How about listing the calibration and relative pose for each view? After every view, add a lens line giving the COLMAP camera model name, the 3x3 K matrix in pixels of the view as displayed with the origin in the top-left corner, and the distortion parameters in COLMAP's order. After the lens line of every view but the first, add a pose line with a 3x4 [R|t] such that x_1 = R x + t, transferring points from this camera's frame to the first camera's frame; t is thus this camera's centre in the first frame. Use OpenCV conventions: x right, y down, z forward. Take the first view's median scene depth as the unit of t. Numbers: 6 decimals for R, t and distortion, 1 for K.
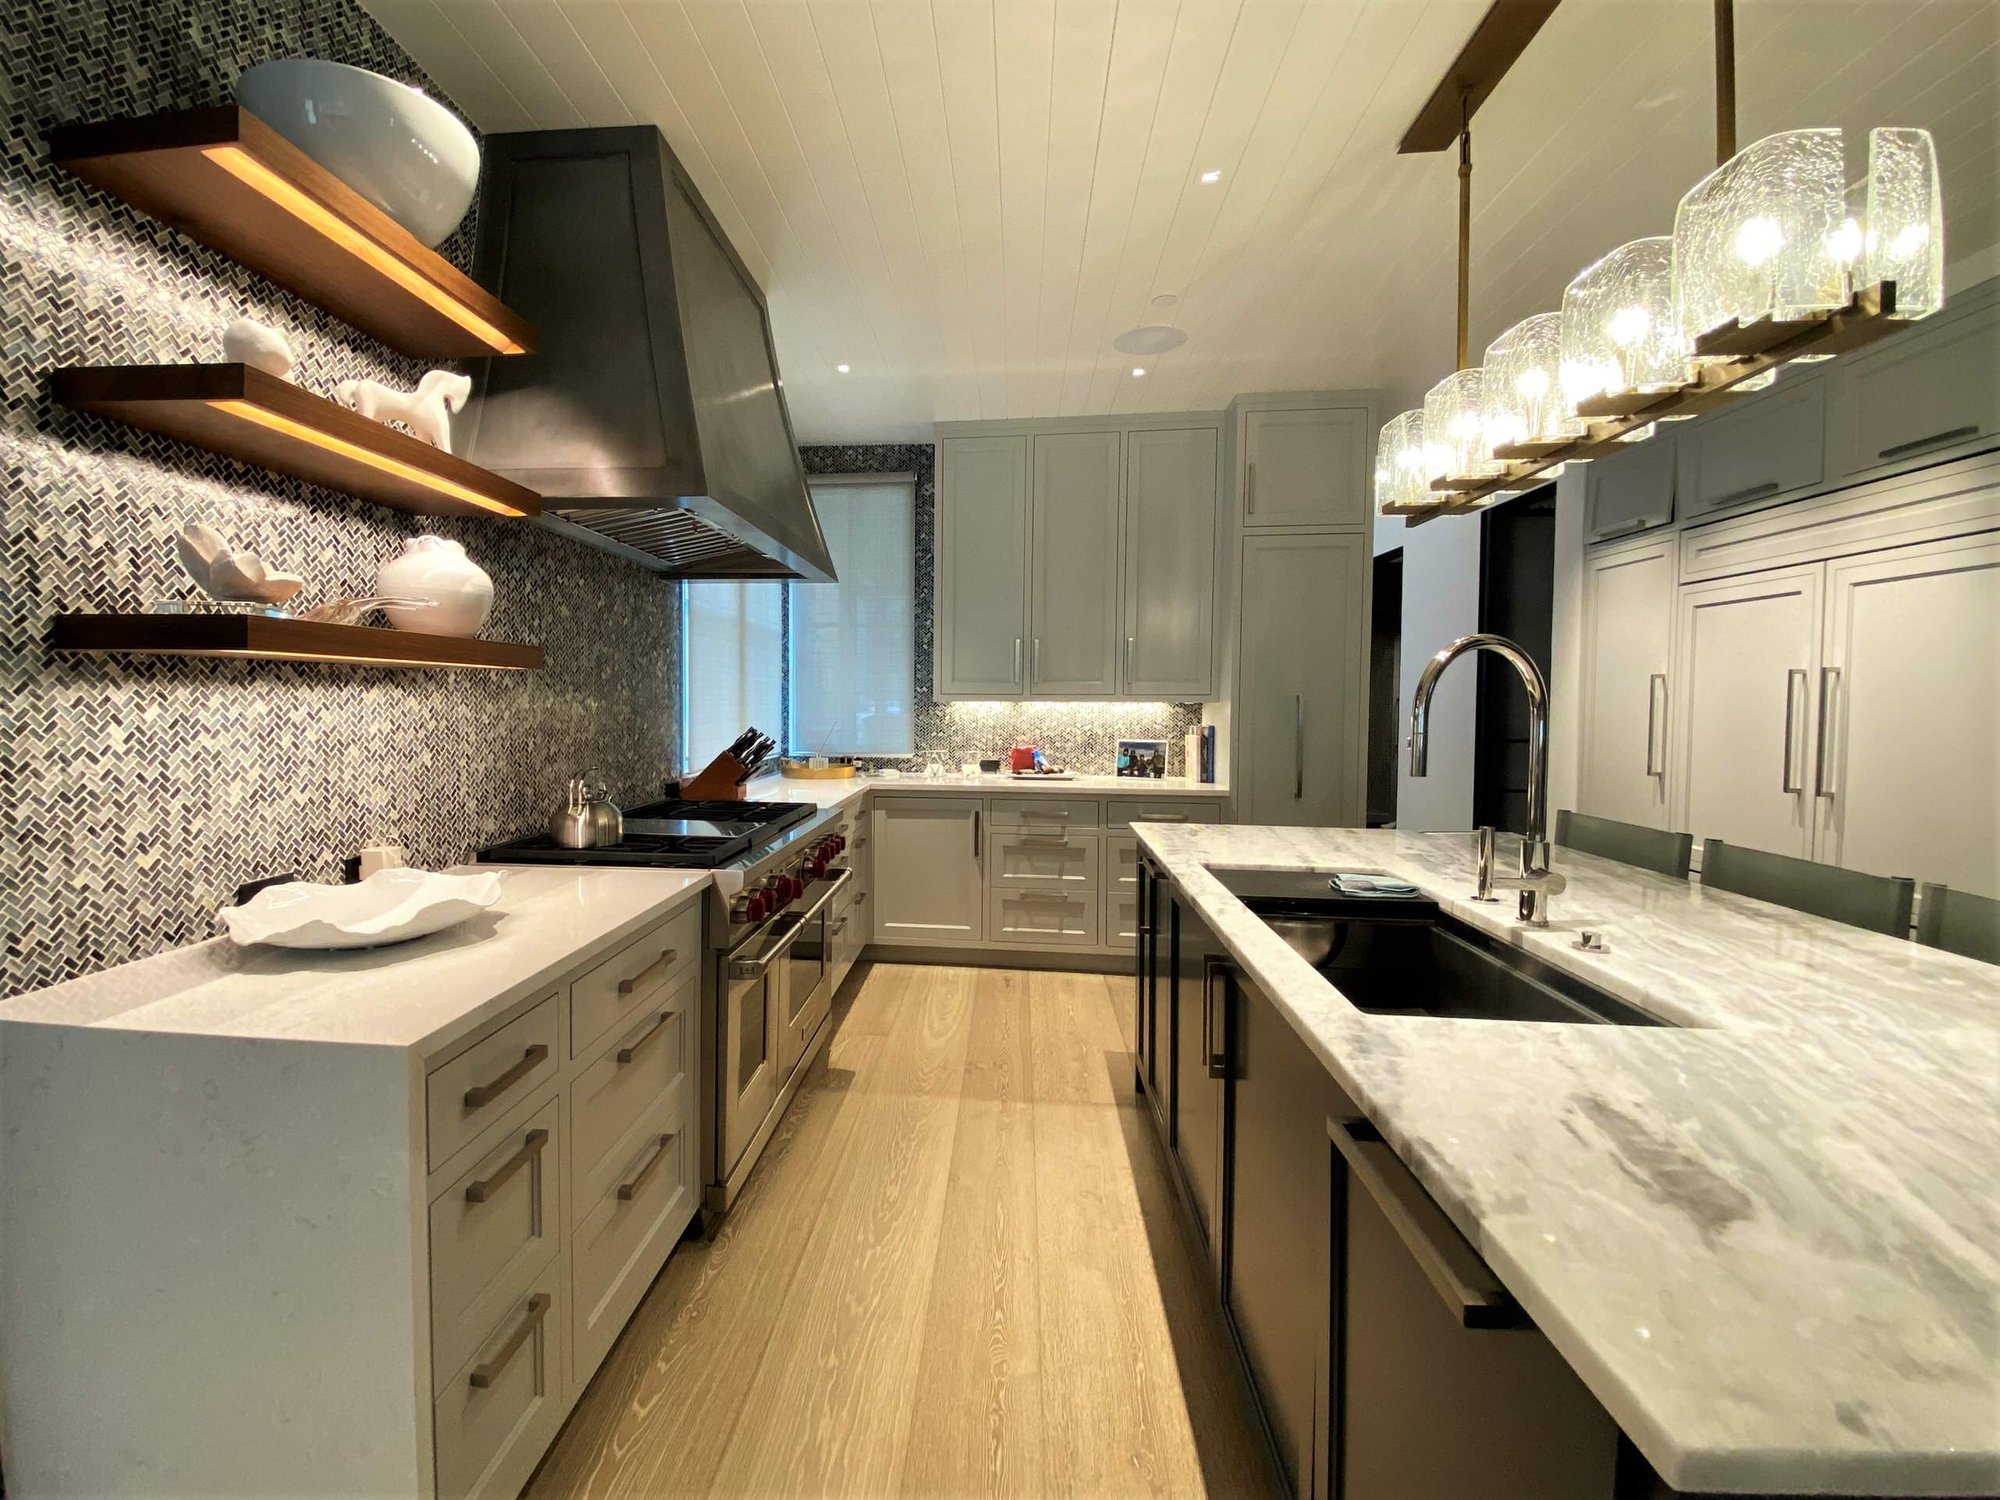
lens RADIAL K [[889.6, 0, 920.8], [0, 889.6, 734.8], [0, 0, 1]] dist [-0.004292, -0.008800]
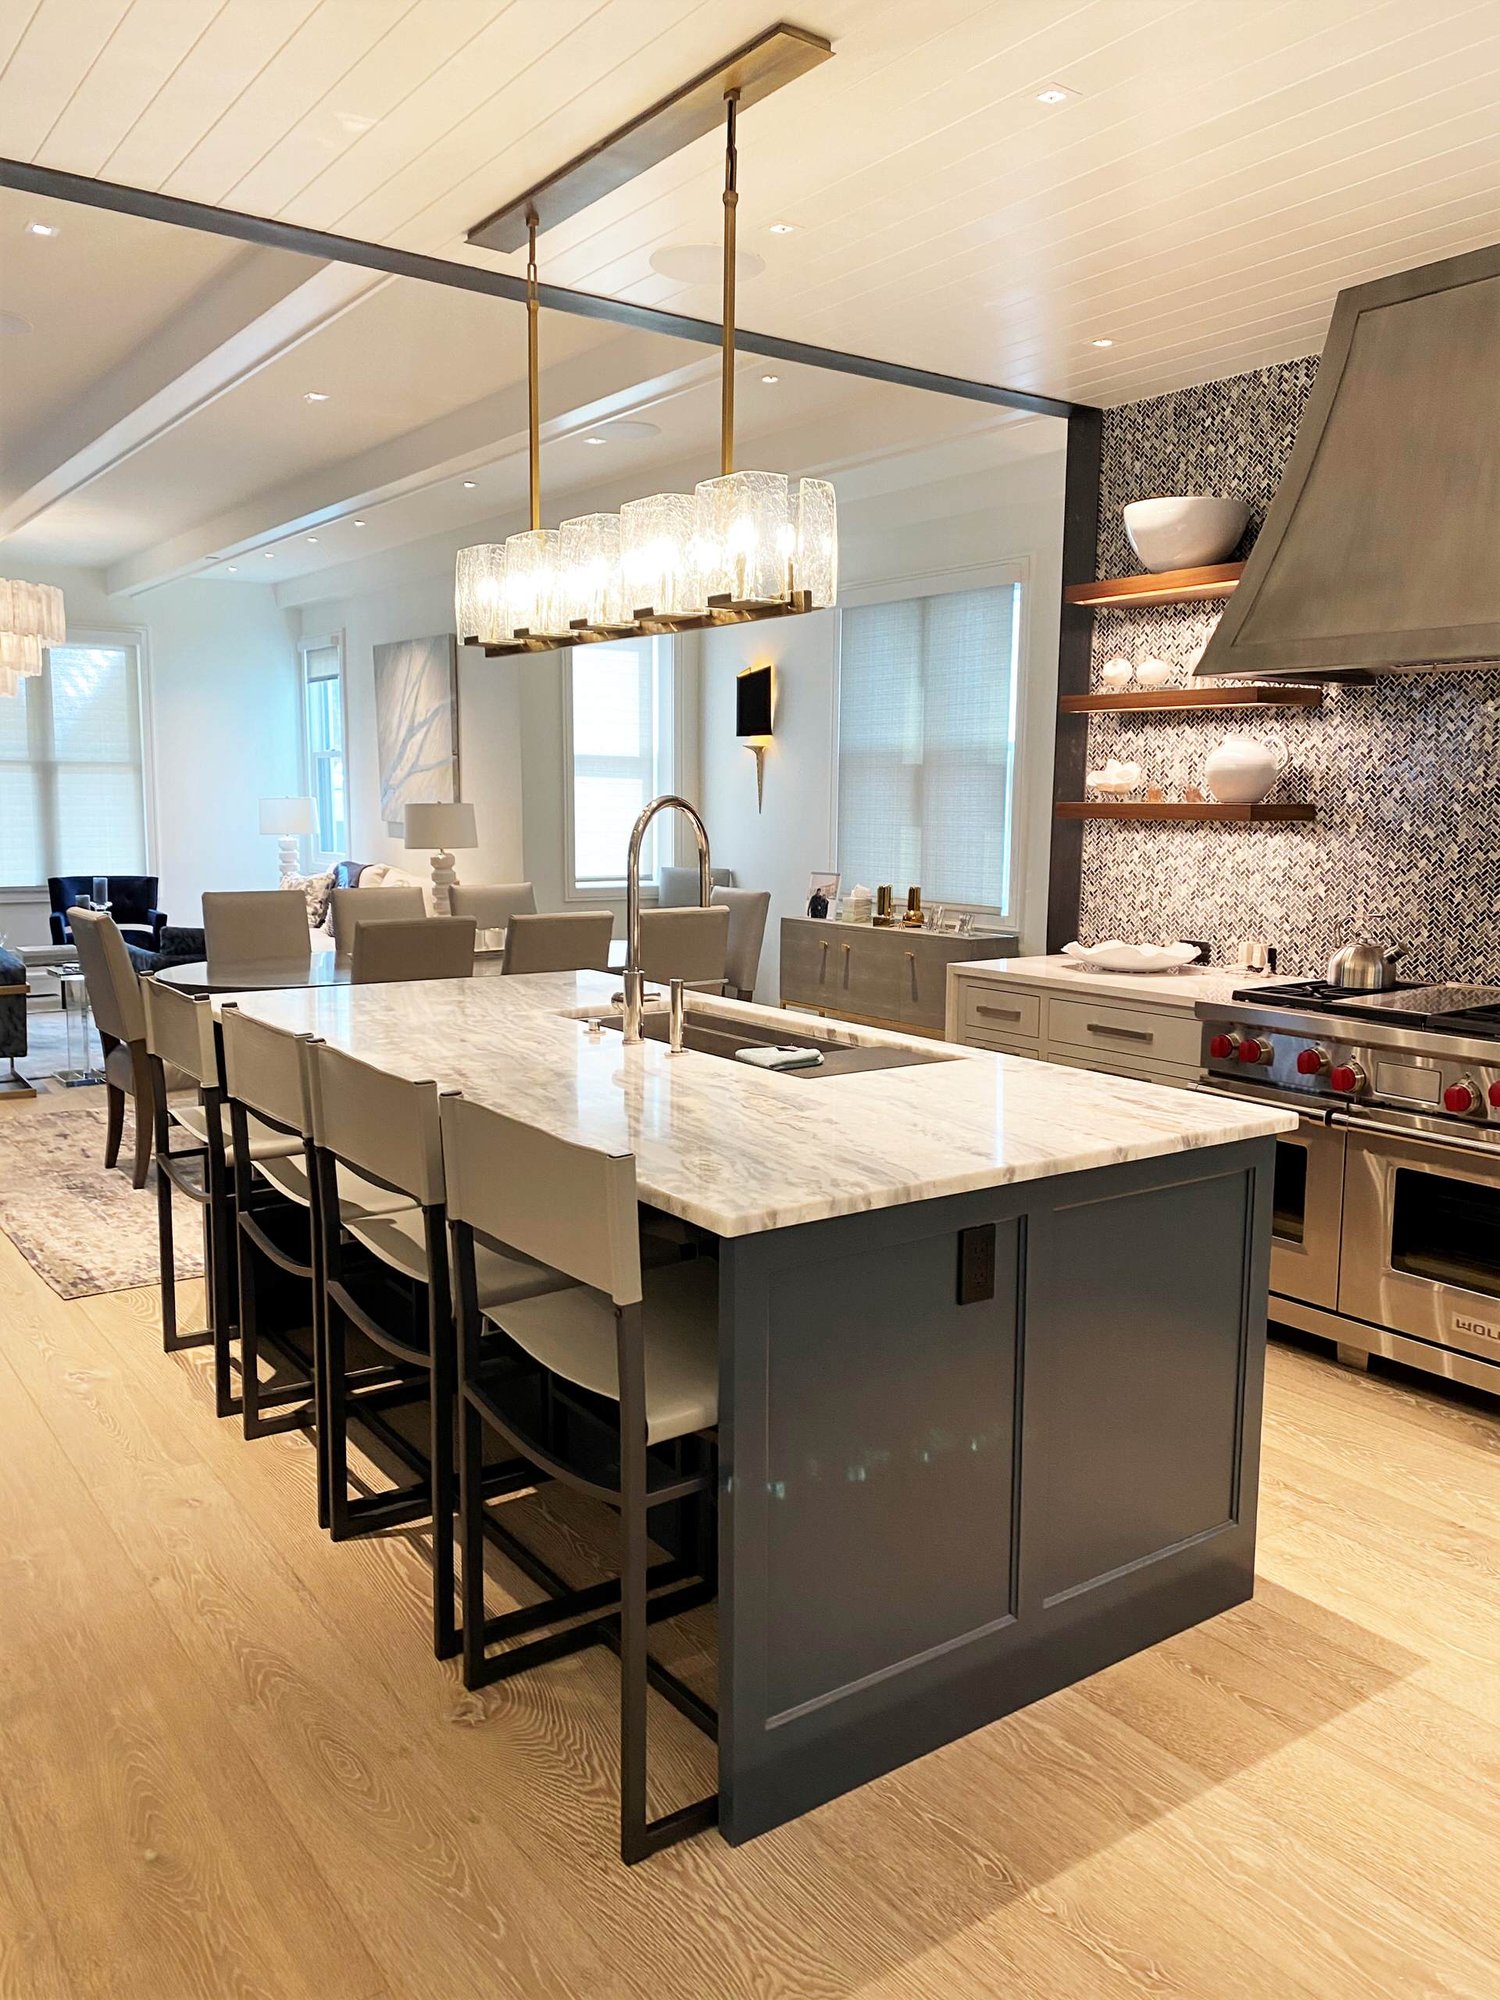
lens RADIAL K [[1514.6, 0, 746.6], [0, 1514.6, 999.0], [0, 0, 1]] dist [-0.018486, 0.028133]
pose [[-0.750511, 0.074013, -0.656700, 1.376100], [-0.041092, 0.986560, 0.158151, -0.118230], [0.659579, 0.145679, -0.737383, 1.878377]]
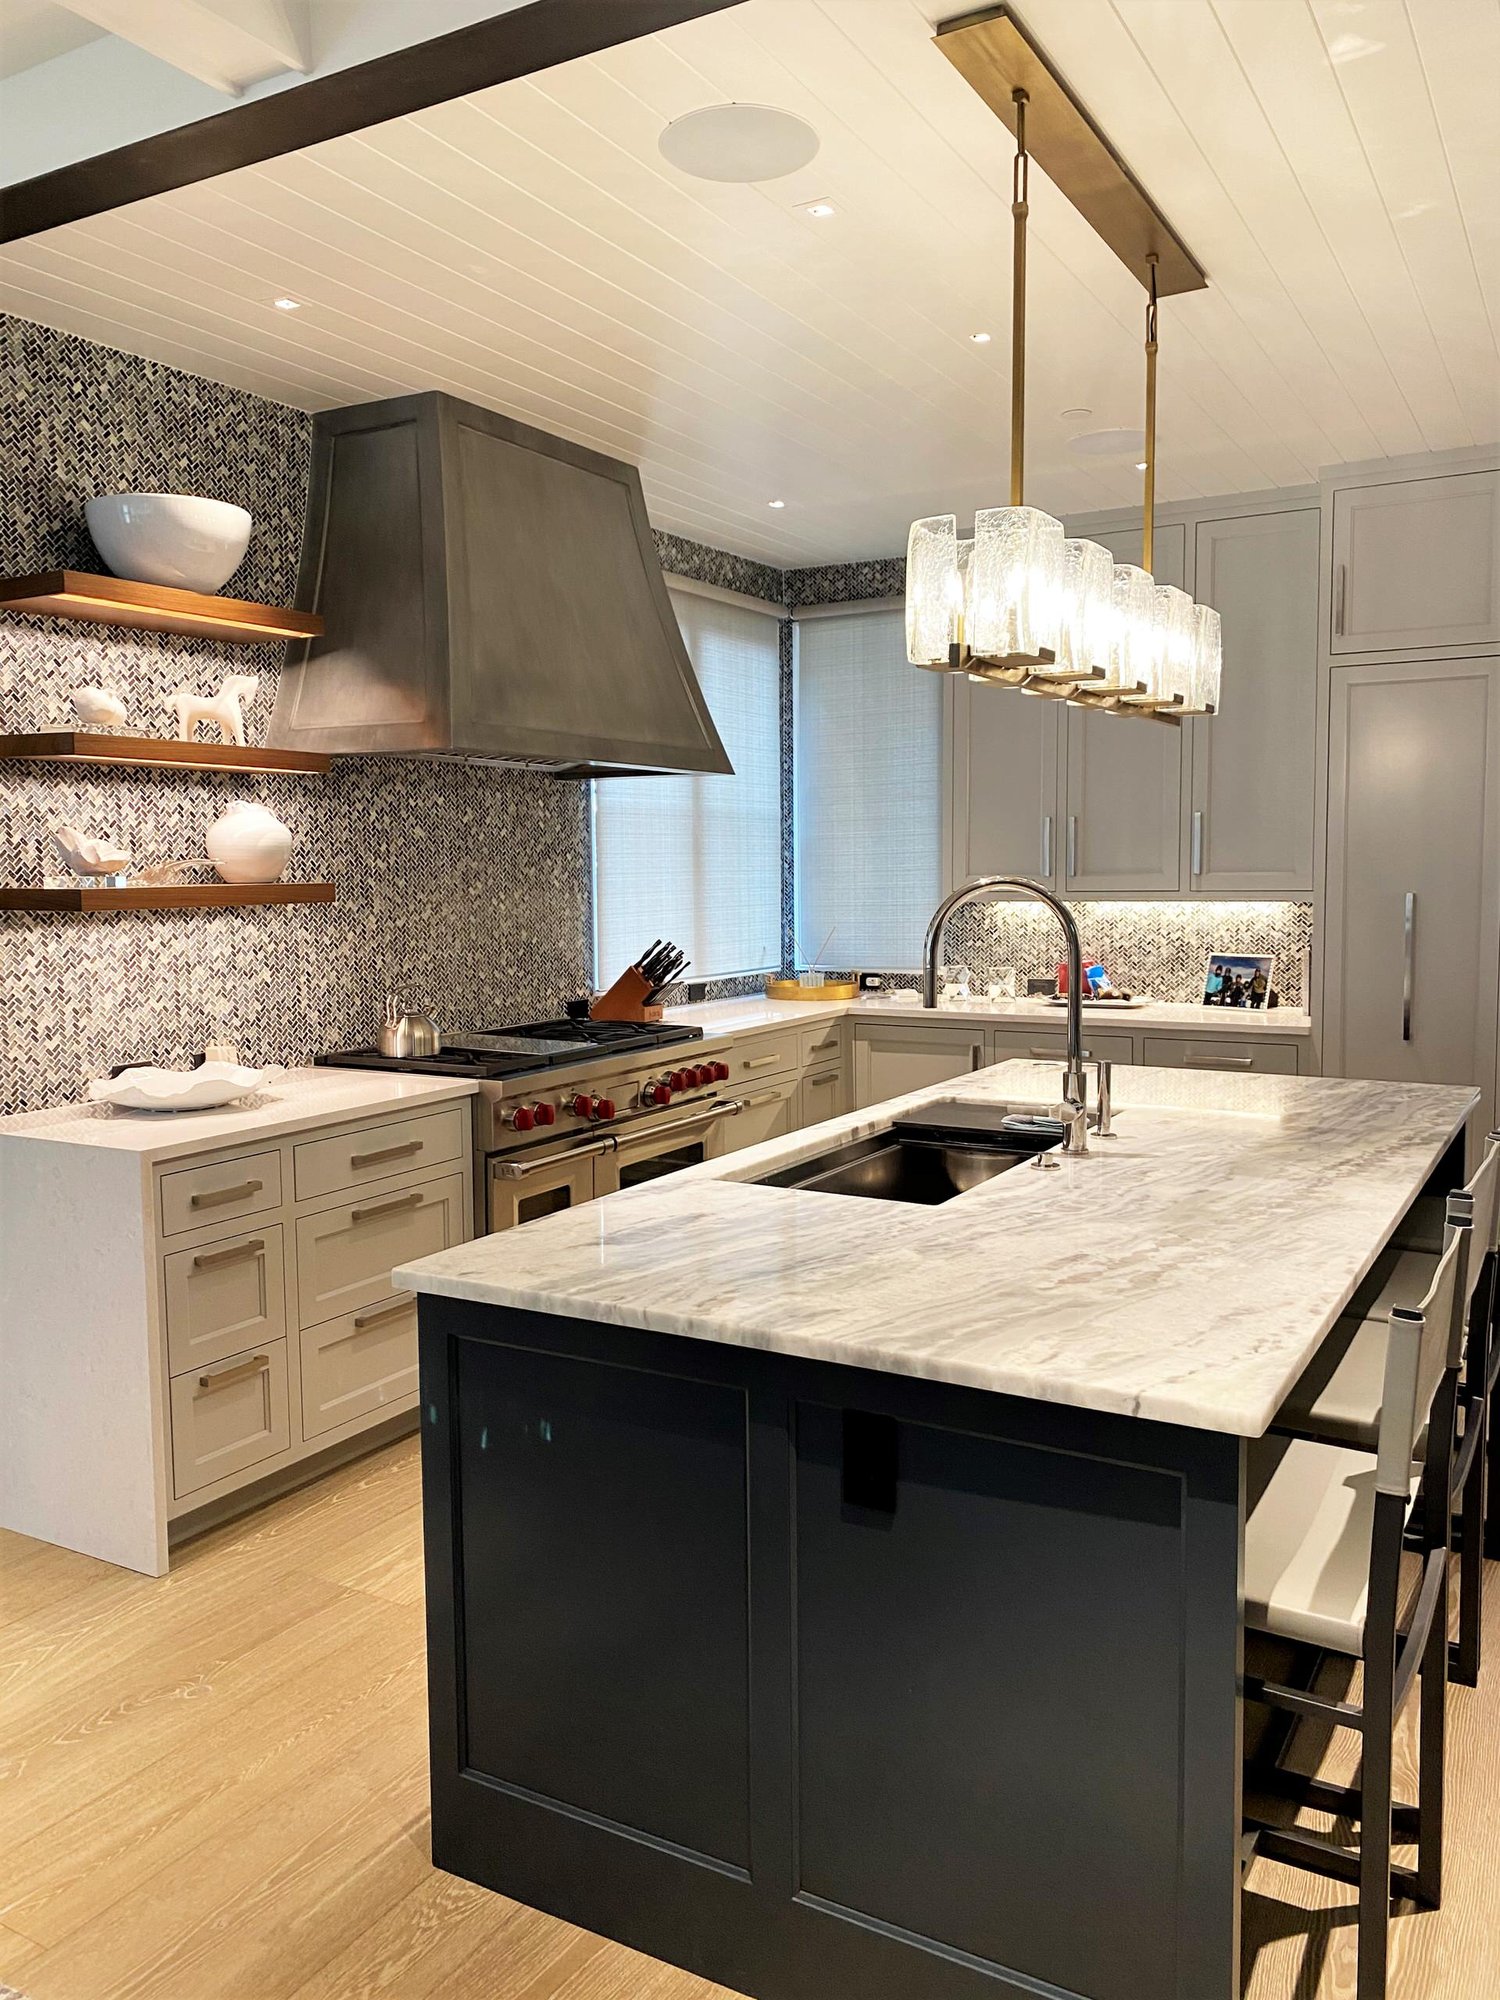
lens RADIAL K [[1557.7, 0, 744.0], [0, 1557.7, 994.6], [0, 0, 1]] dist [0.028827, -0.031816]
pose [[0.915006, 0.017856, -0.403045, 0.785761], [0.000980, 0.998919, 0.046479, -0.040422], [0.403440, -0.042924, 0.913999, -0.591805]]
